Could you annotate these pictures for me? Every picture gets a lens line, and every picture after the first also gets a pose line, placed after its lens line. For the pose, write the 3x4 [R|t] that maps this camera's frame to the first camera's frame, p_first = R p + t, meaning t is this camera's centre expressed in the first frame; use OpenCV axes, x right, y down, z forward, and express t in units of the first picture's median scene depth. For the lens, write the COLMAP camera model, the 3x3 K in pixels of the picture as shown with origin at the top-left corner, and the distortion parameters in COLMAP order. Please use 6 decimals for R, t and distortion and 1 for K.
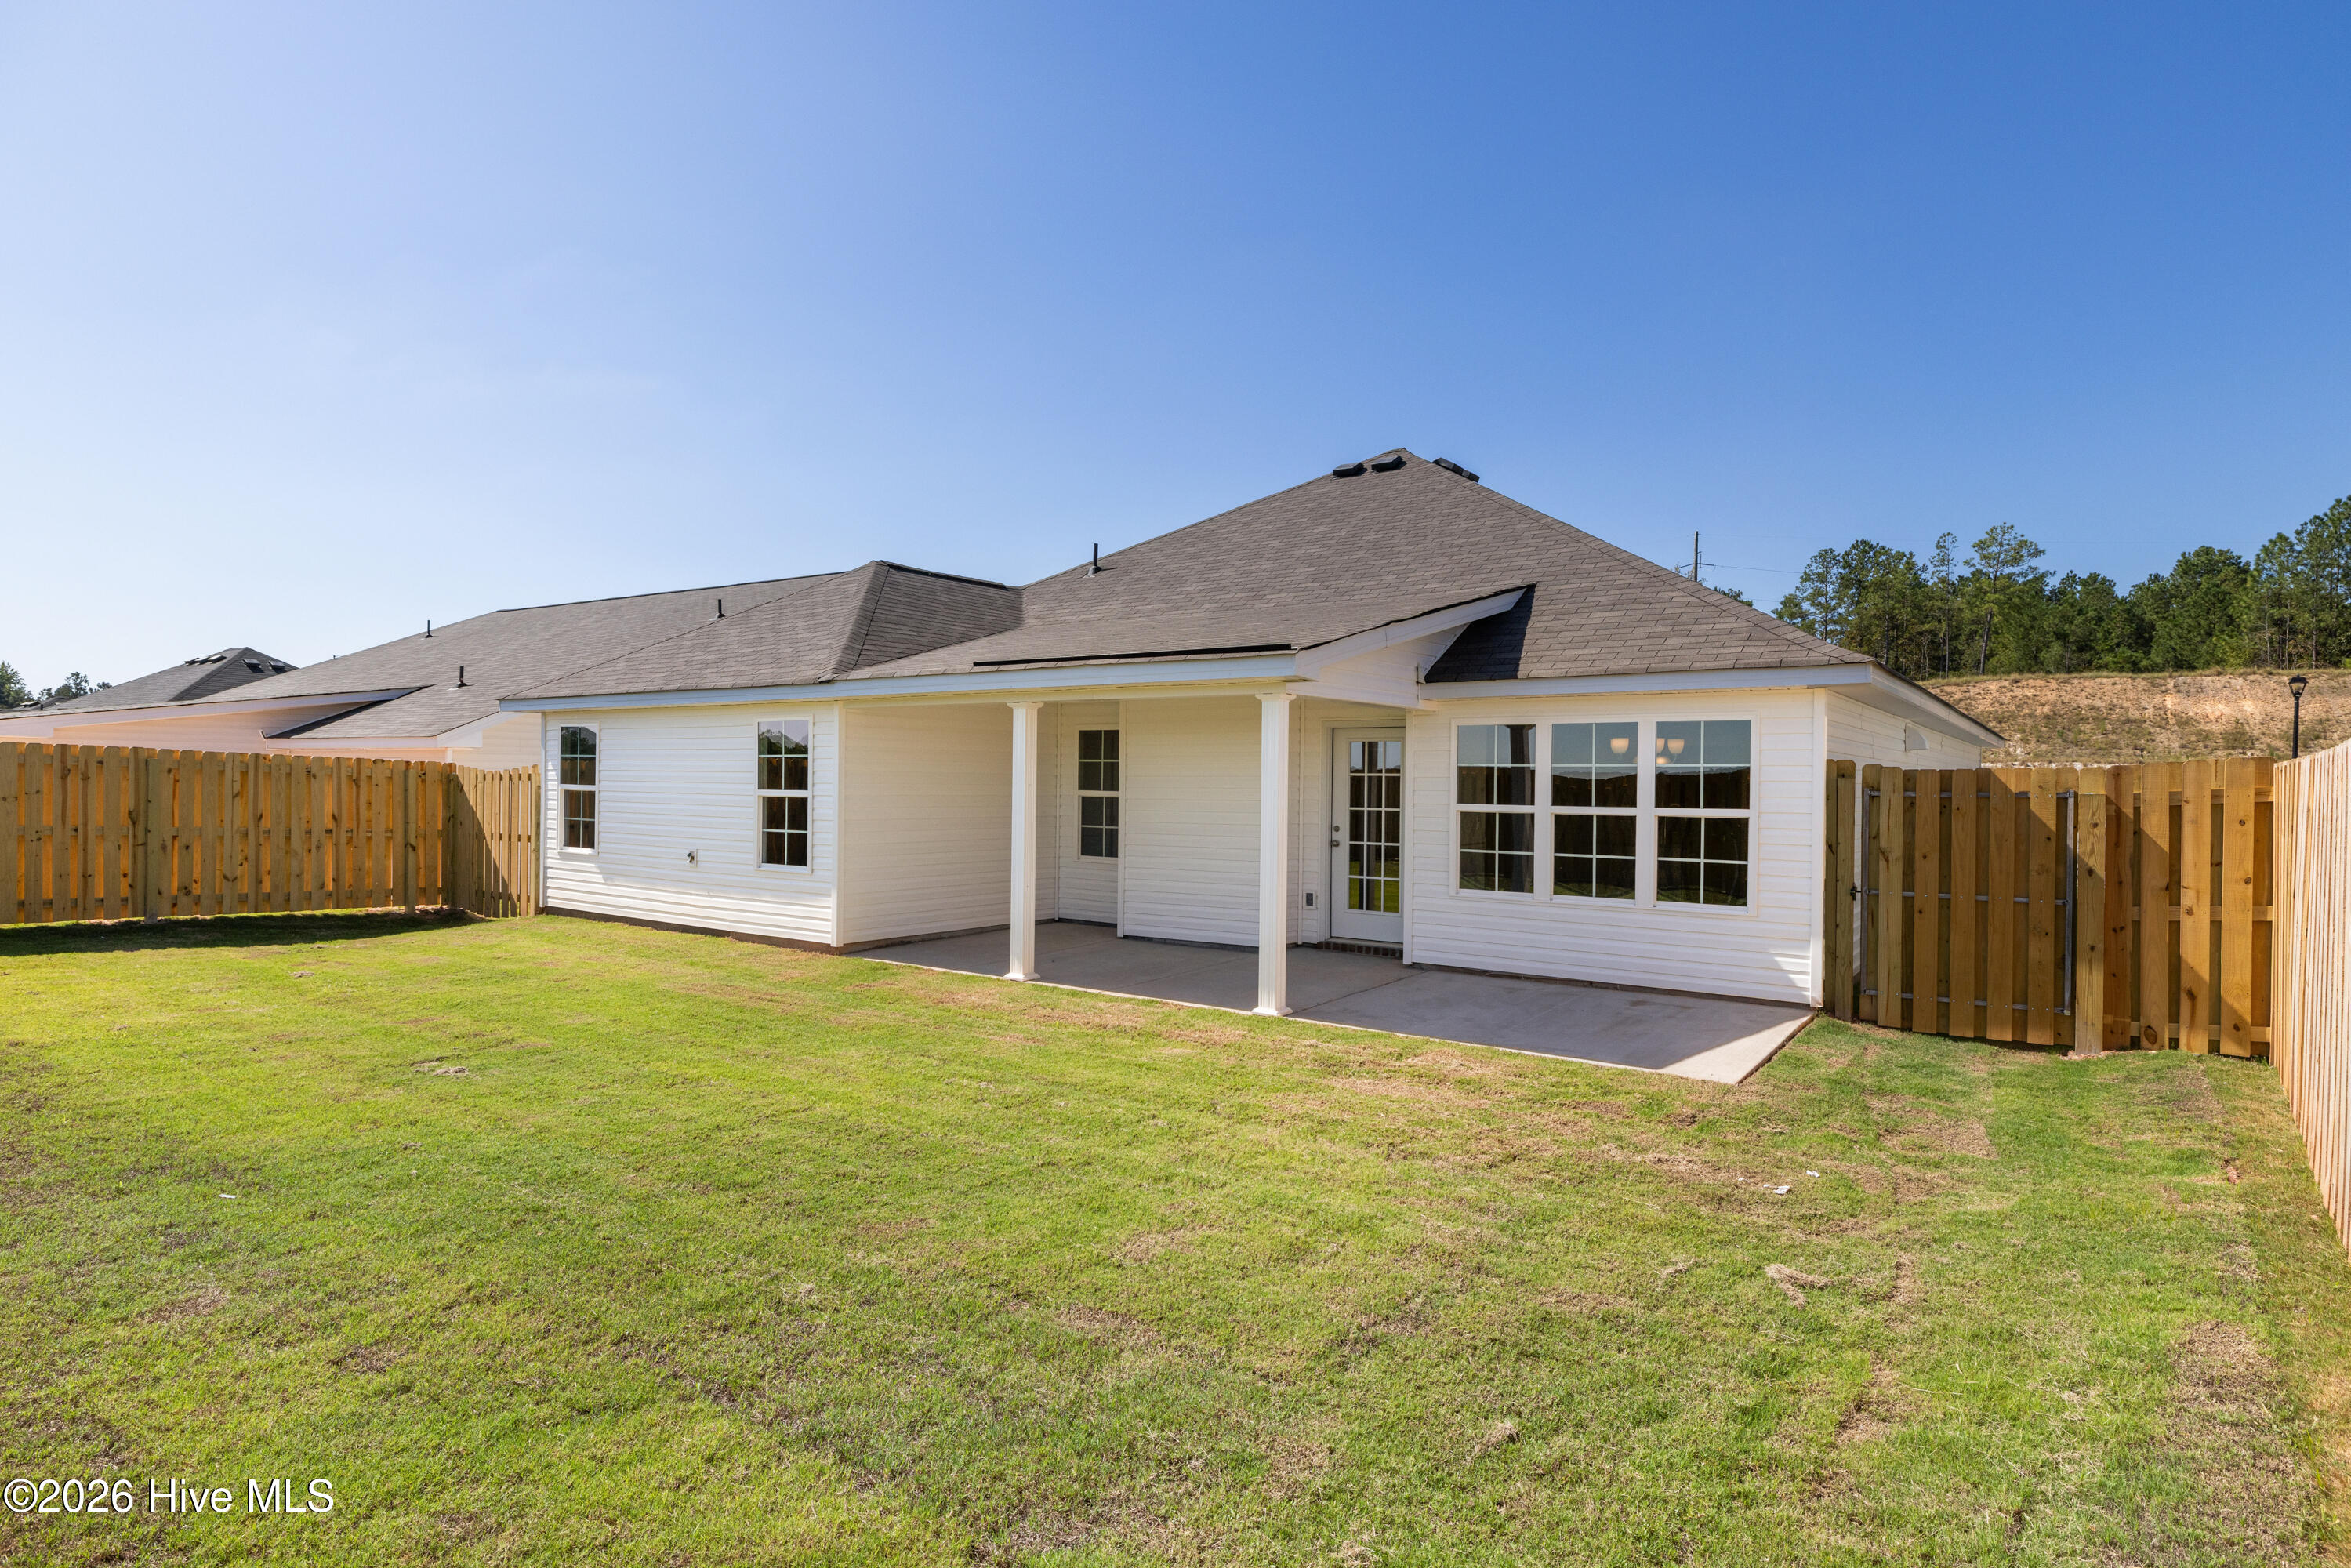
lens RADIAL K [[1227.9, 0, 1152.4], [0, 1227.9, 788.5], [0, 0, 1]] dist [-0.000998, -0.000323]
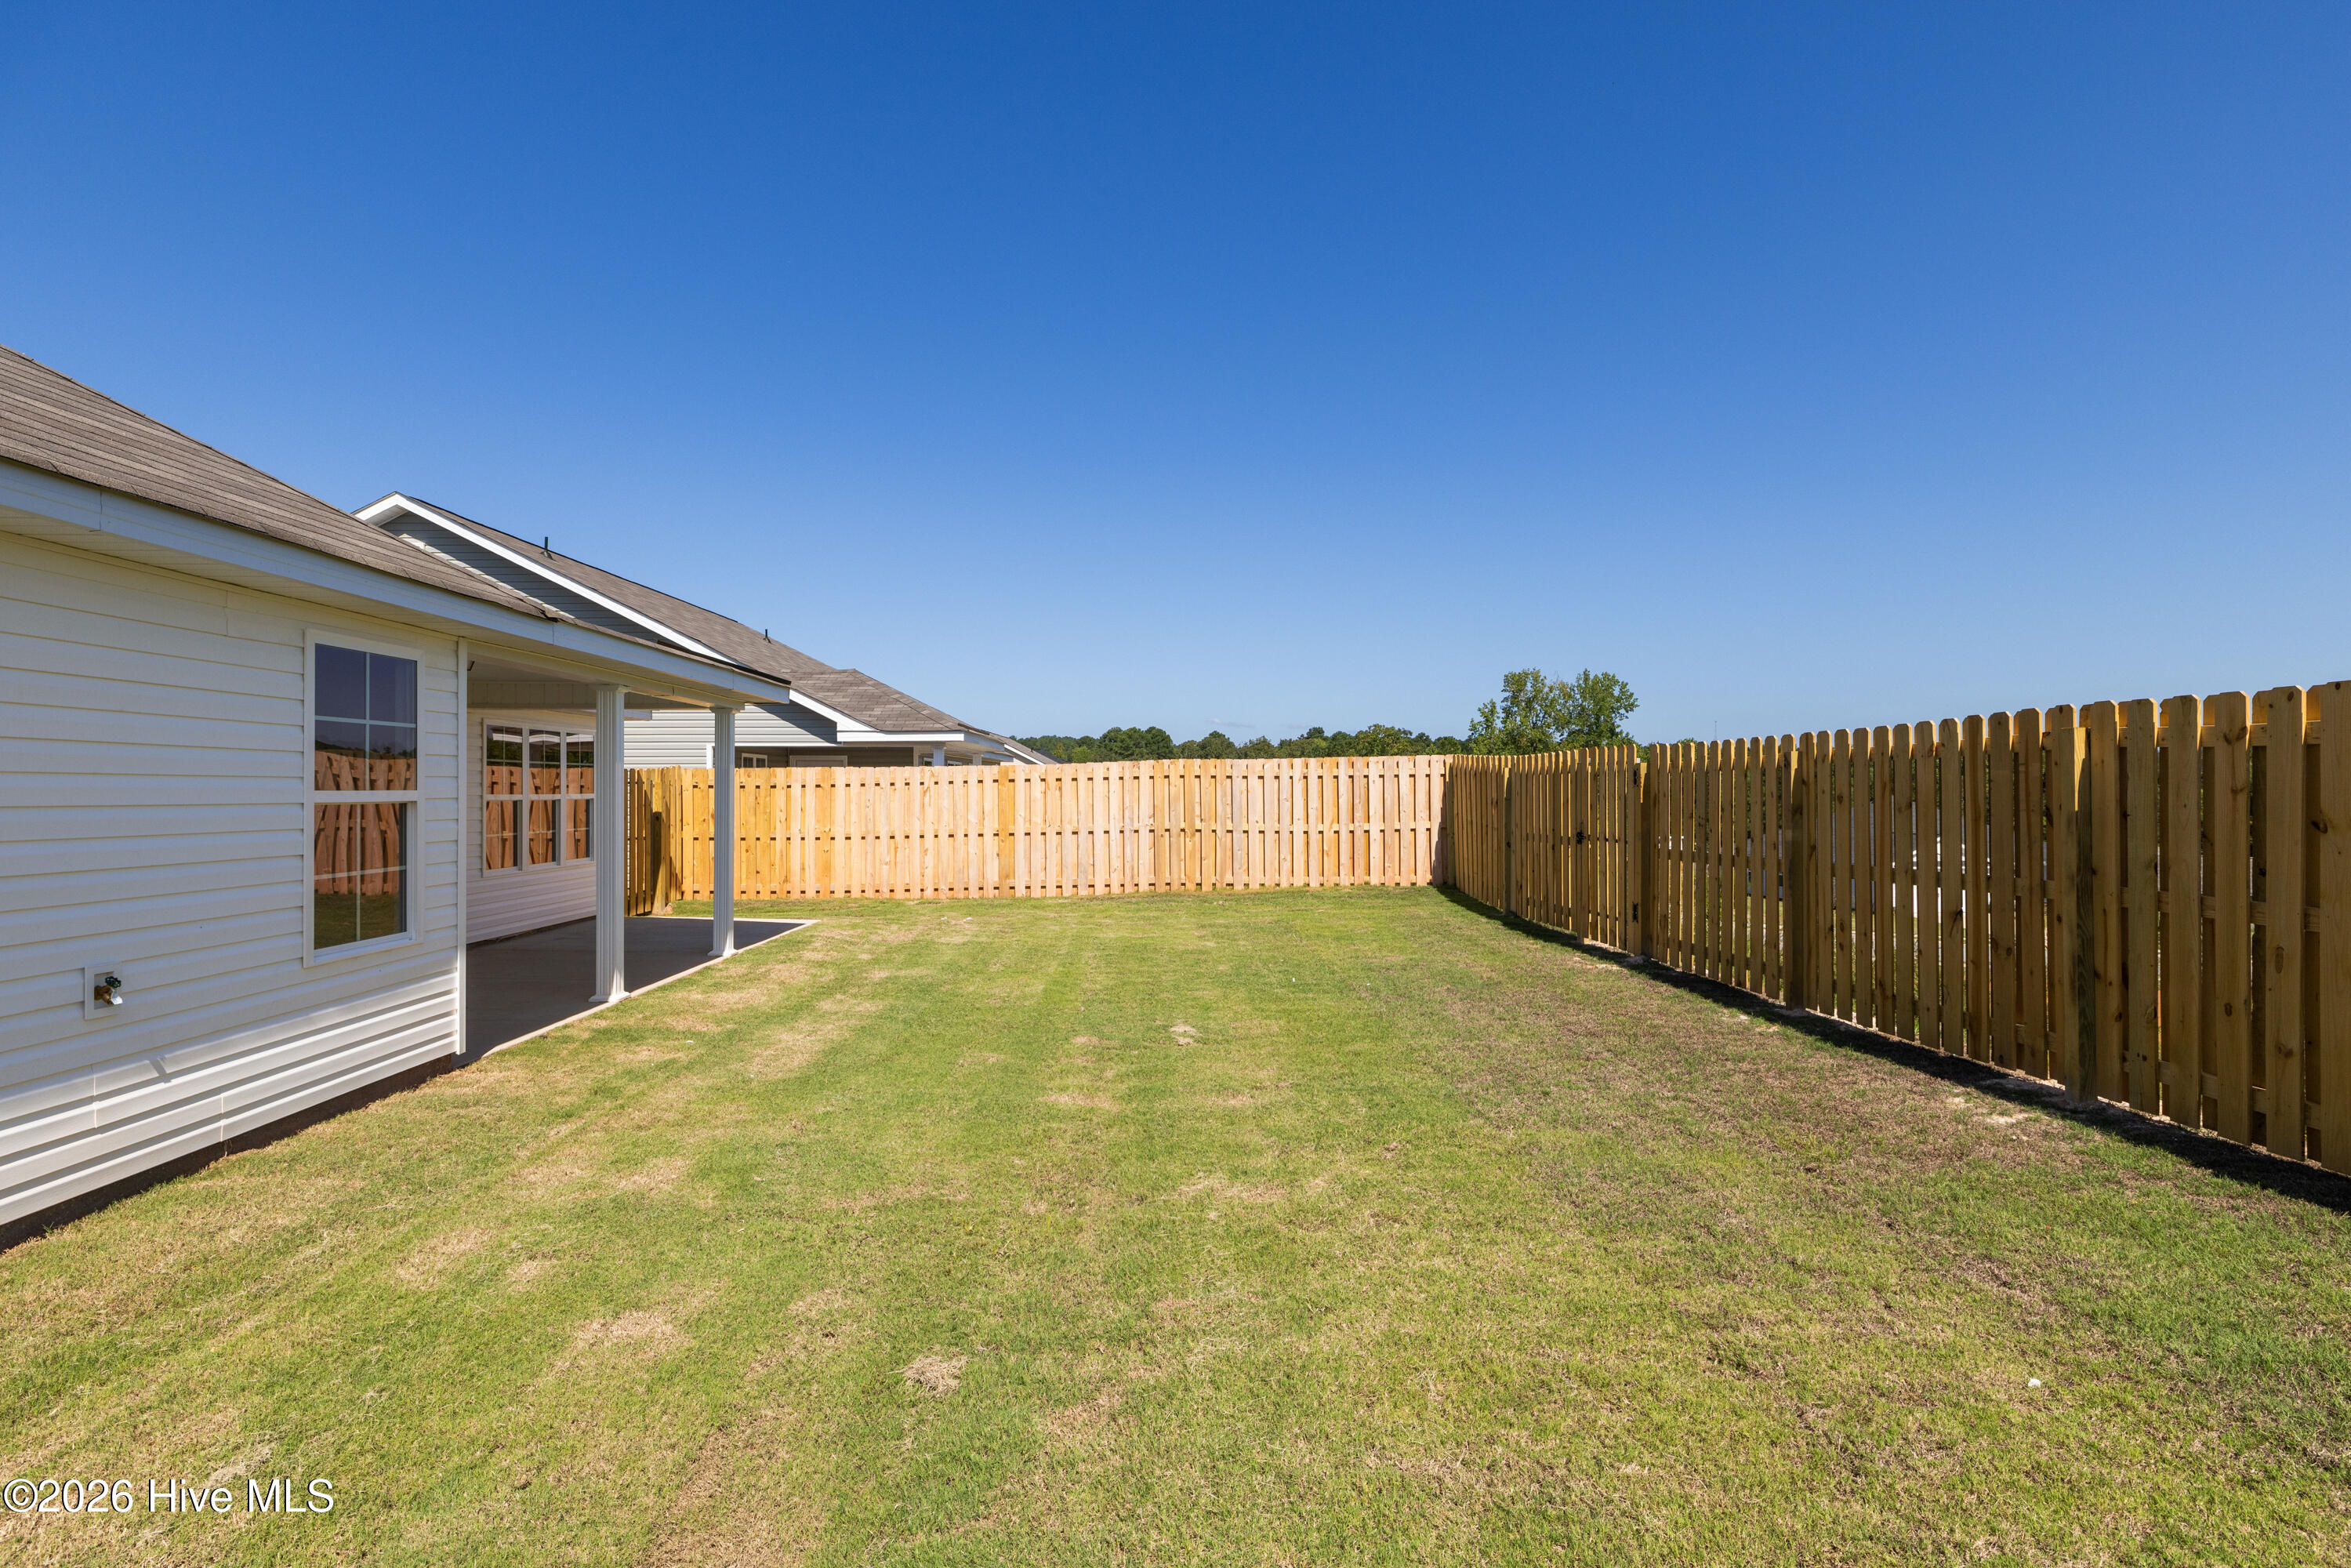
lens RADIAL K [[1227.9, 0, 1179.8], [0, 1227.9, 785.8], [0, 0, 1]] dist [-0.000998, -0.000323]
pose [[-0.622125, -0.007192, 0.782885, -0.835075], [-0.001692, 0.999968, 0.007842, -0.004248], [-0.782916, 0.003554, -0.622117, 0.982917]]
